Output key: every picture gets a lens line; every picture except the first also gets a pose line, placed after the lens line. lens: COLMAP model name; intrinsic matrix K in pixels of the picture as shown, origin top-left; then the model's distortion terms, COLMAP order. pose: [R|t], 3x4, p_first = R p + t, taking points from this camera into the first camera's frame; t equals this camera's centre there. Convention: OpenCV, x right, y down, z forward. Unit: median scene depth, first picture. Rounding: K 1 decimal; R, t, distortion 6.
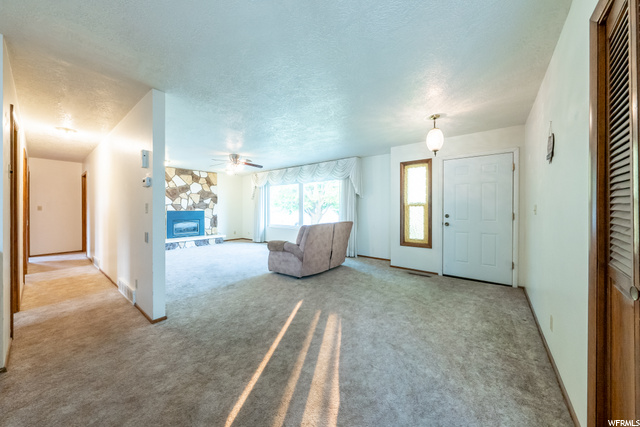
lens RADIAL K [[233.5, 0, 295.8], [0, 233.5, 210.8], [0, 0, 1]] dist [0.000839, 0.000042]
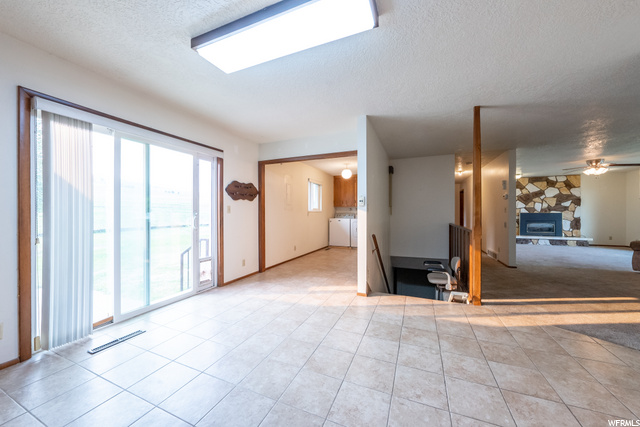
lens RADIAL K [[222.5, 0, 322.9], [0, 222.5, 213.6], [0, 0, 1]] dist [0.001530, 0.000132]
pose [[0.325860, 0.000385, -0.945418, 0.220104], [-0.005879, 0.999981, -0.001619, 0.011168], [0.945400, 0.006086, 0.325856, -0.368199]]
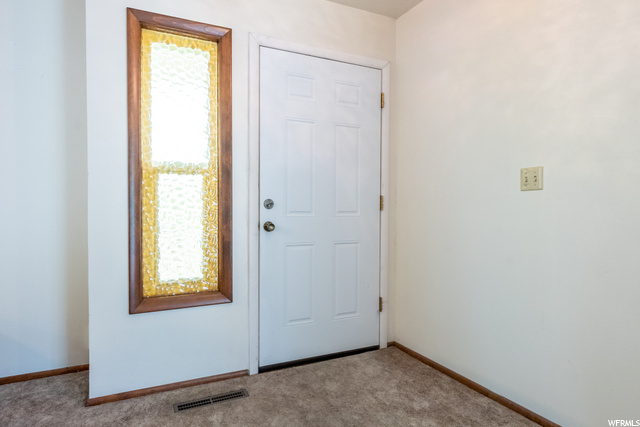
lens RADIAL K [[379.3, 0, 320.0], [0, 379.3, 213.5], [0, 0, 1]] dist [-0.000121, 0.000051]
pose [[0.374382, -0.014336, 0.927164, 0.076426], [0.006203, 0.999897, 0.012956, 0.017241], [-0.927254, 0.000901, 0.374432, 0.407283]]
